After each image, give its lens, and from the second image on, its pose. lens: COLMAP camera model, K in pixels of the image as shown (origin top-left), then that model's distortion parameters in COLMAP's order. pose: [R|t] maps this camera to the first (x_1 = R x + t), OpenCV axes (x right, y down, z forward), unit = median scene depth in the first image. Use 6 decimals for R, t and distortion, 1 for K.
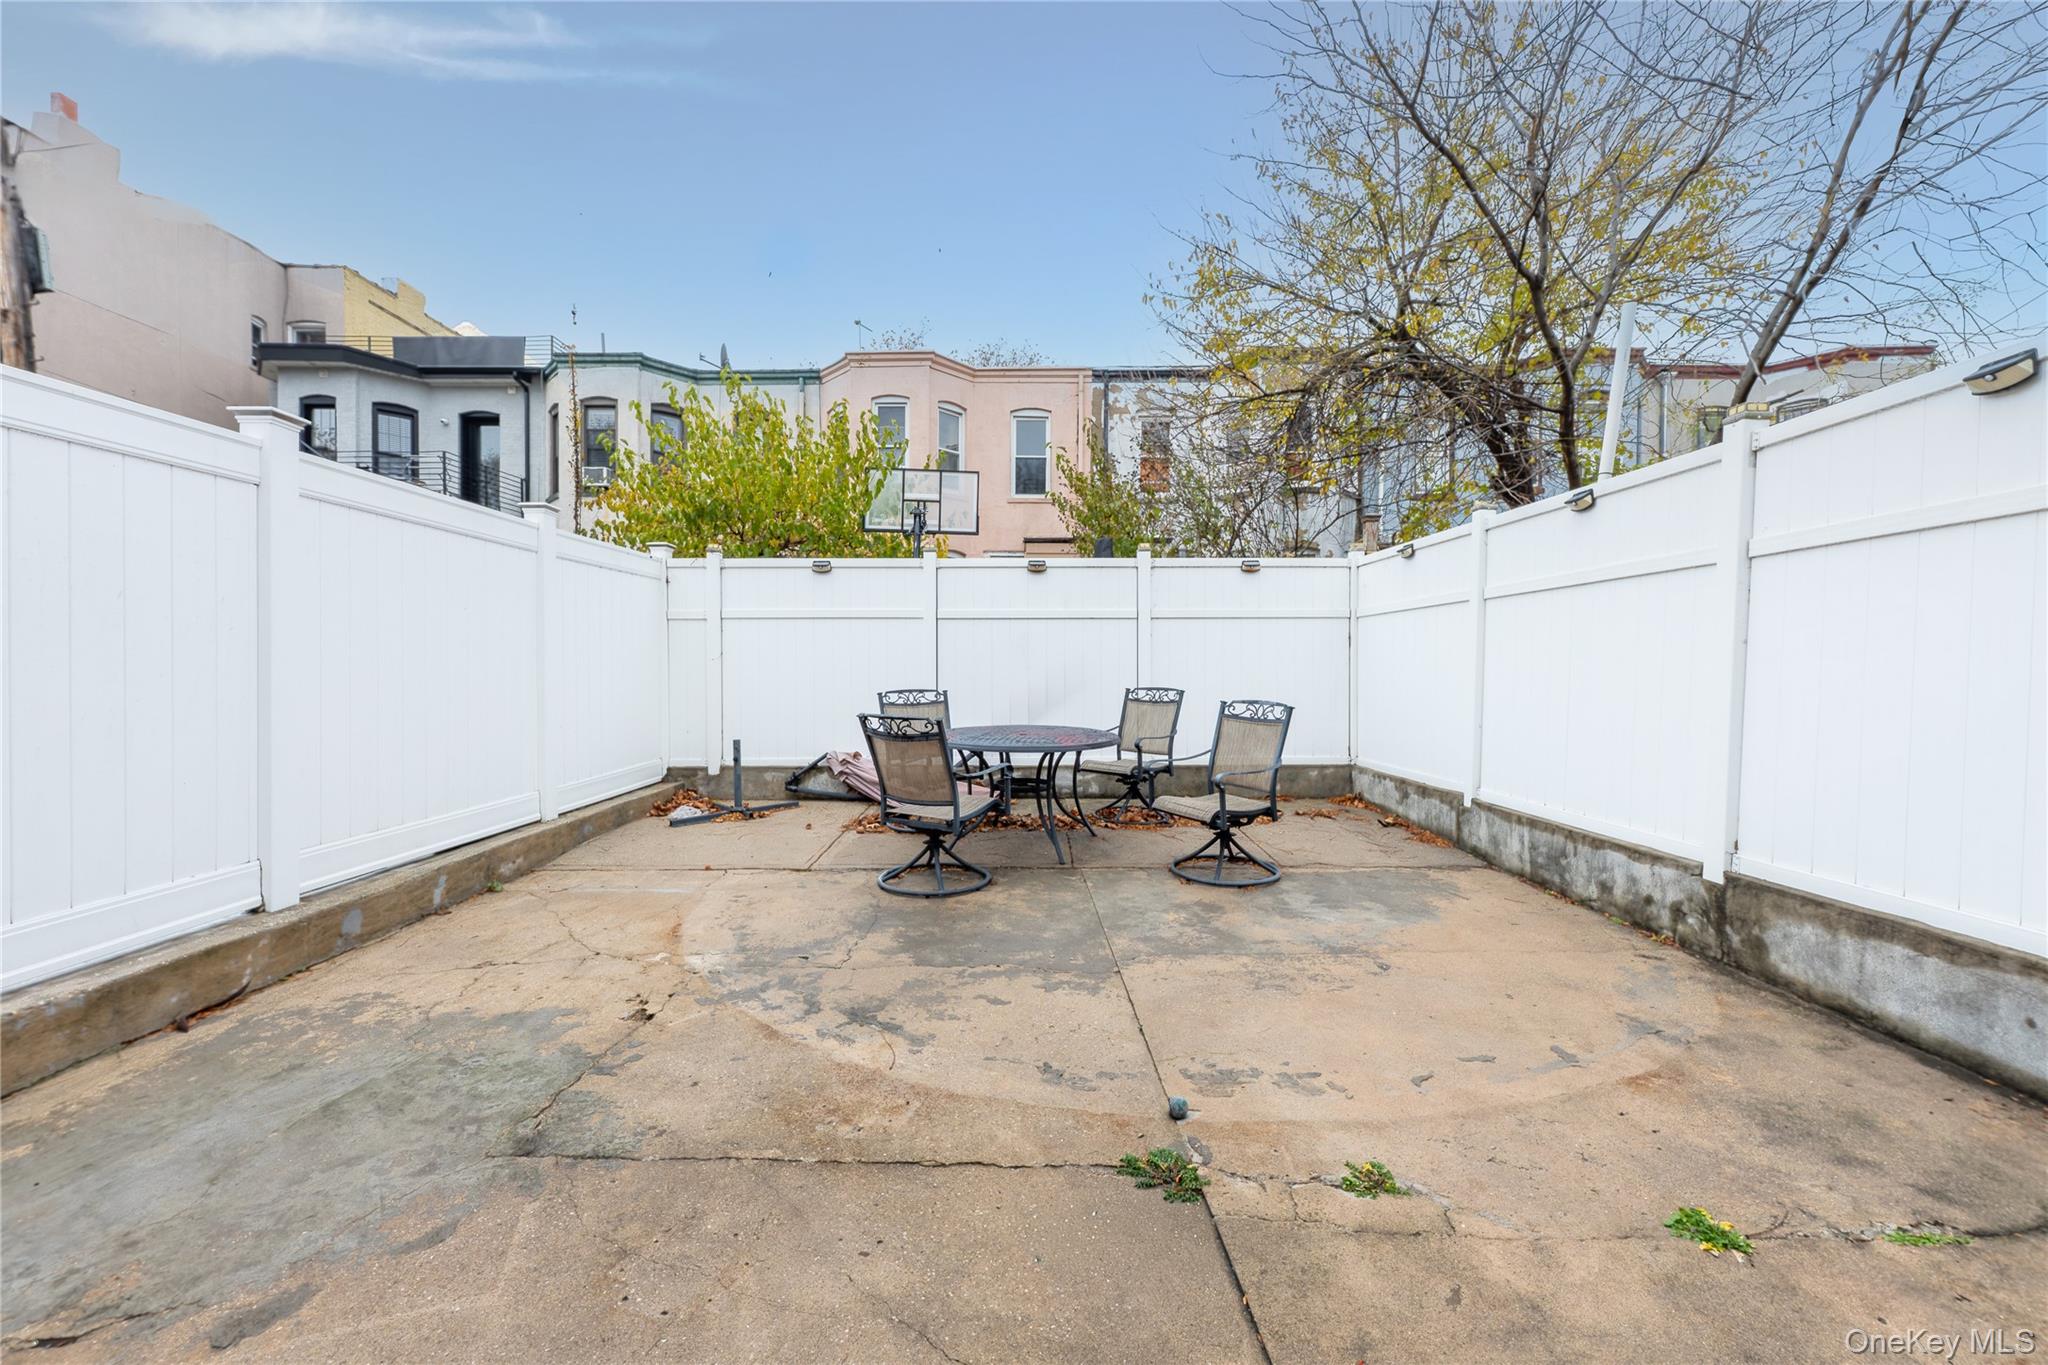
lens RADIAL K [[816.8, 0, 1024.0], [0, 816.8, 682.5], [0, 0, 1]] dist [0.000158, 0.000023]
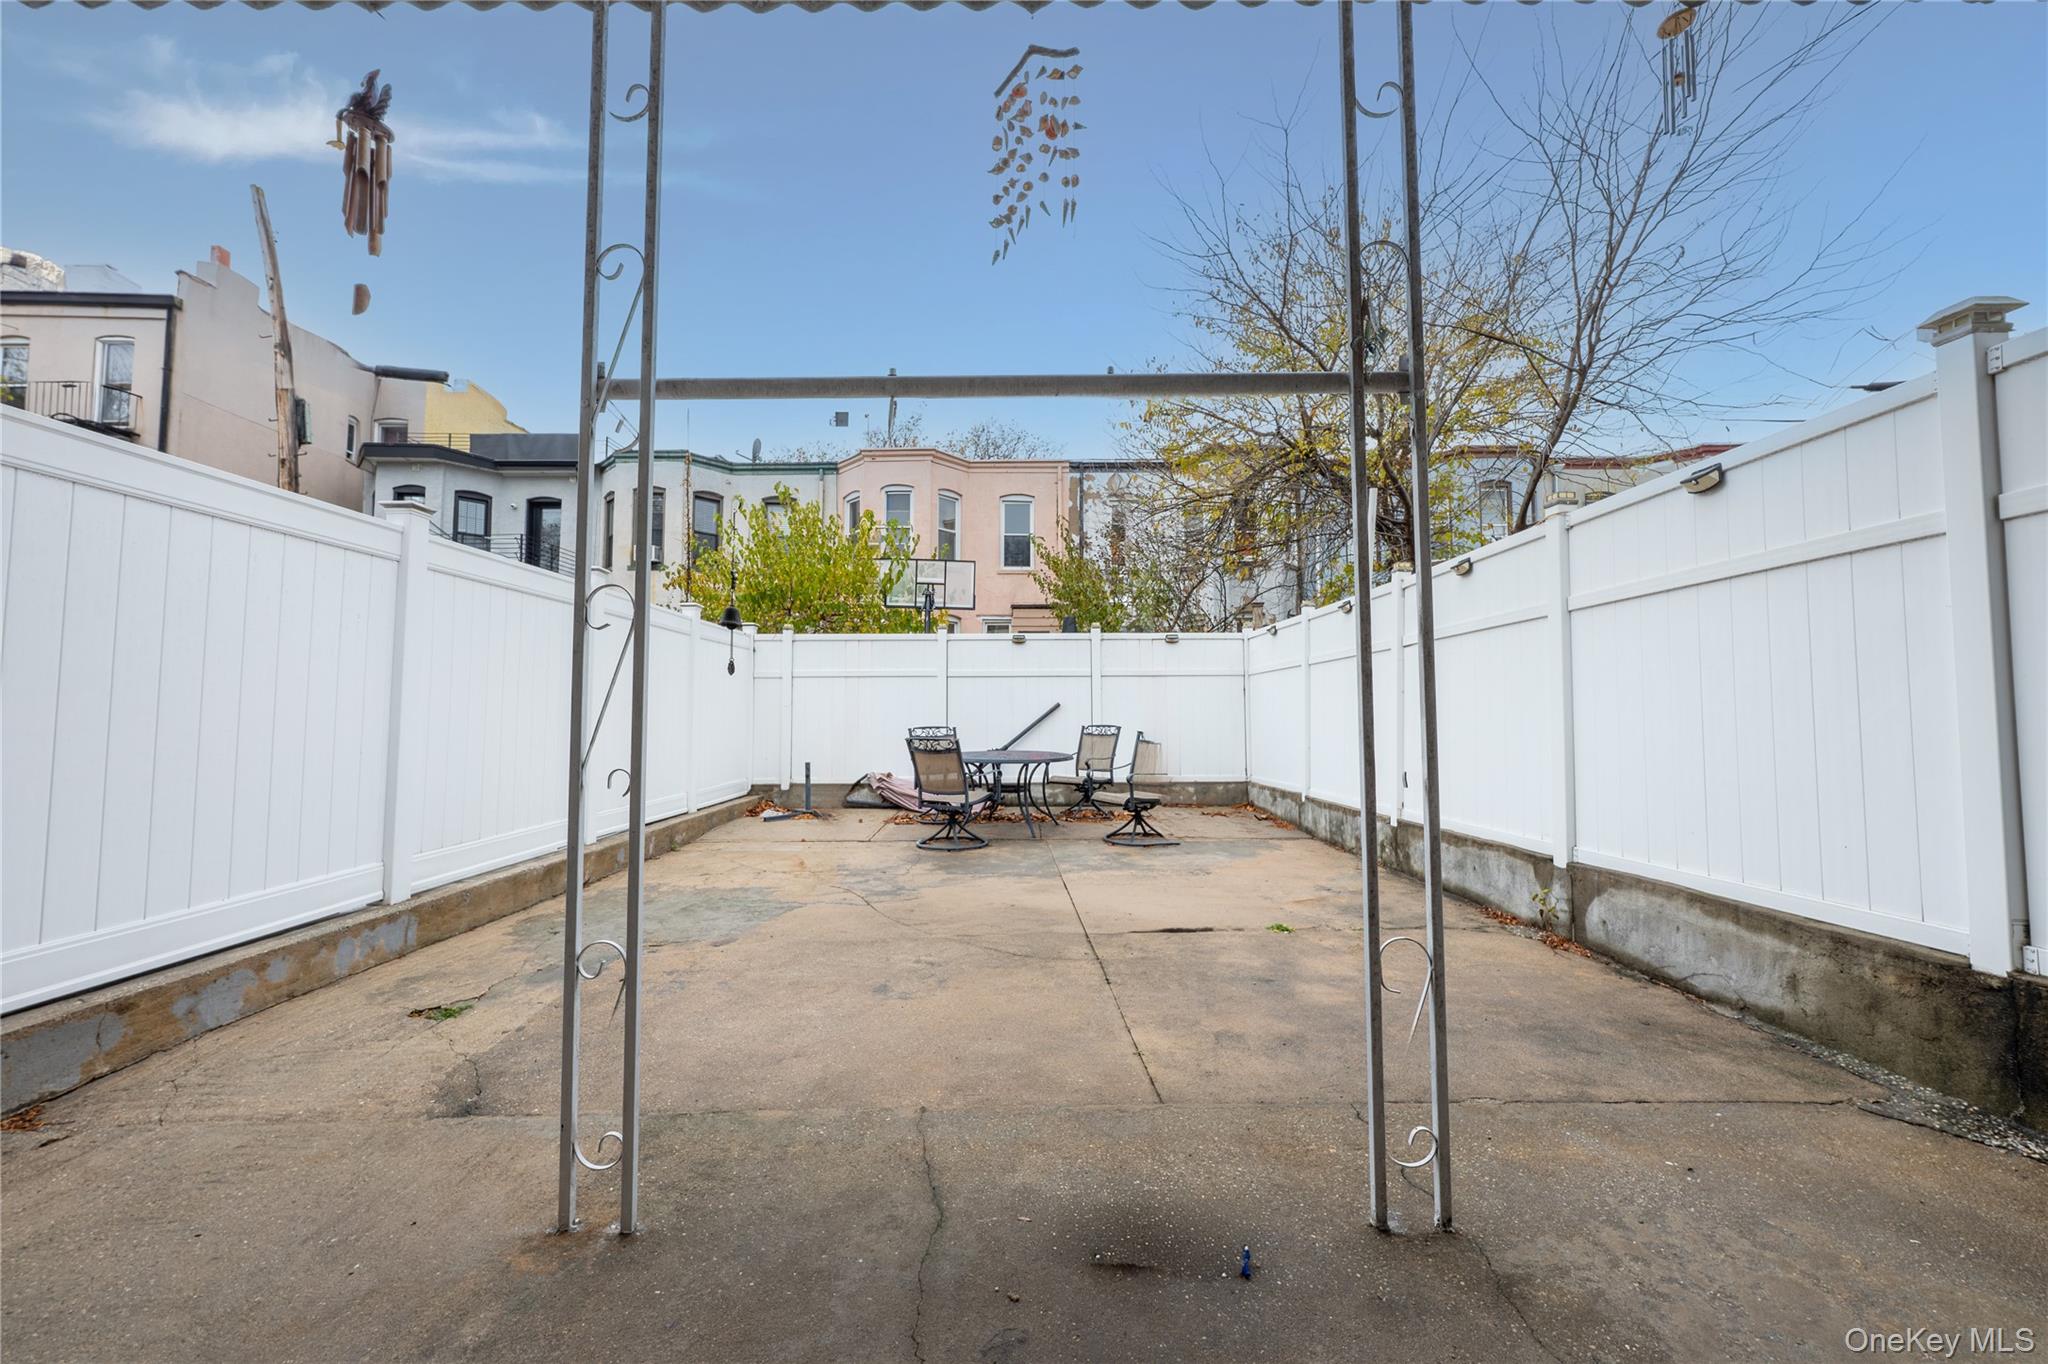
lens RADIAL K [[811.8, 0, 1024.0], [0, 811.8, 682.0], [0, 0, 1]] dist [-0.000007, 0.000009]
pose [[0.999911, -0.002456, 0.013146, 0.005851], [0.003293, 0.997943, -0.064019, 0.019058], [-0.012962, 0.064056, 0.997862, -0.364772]]
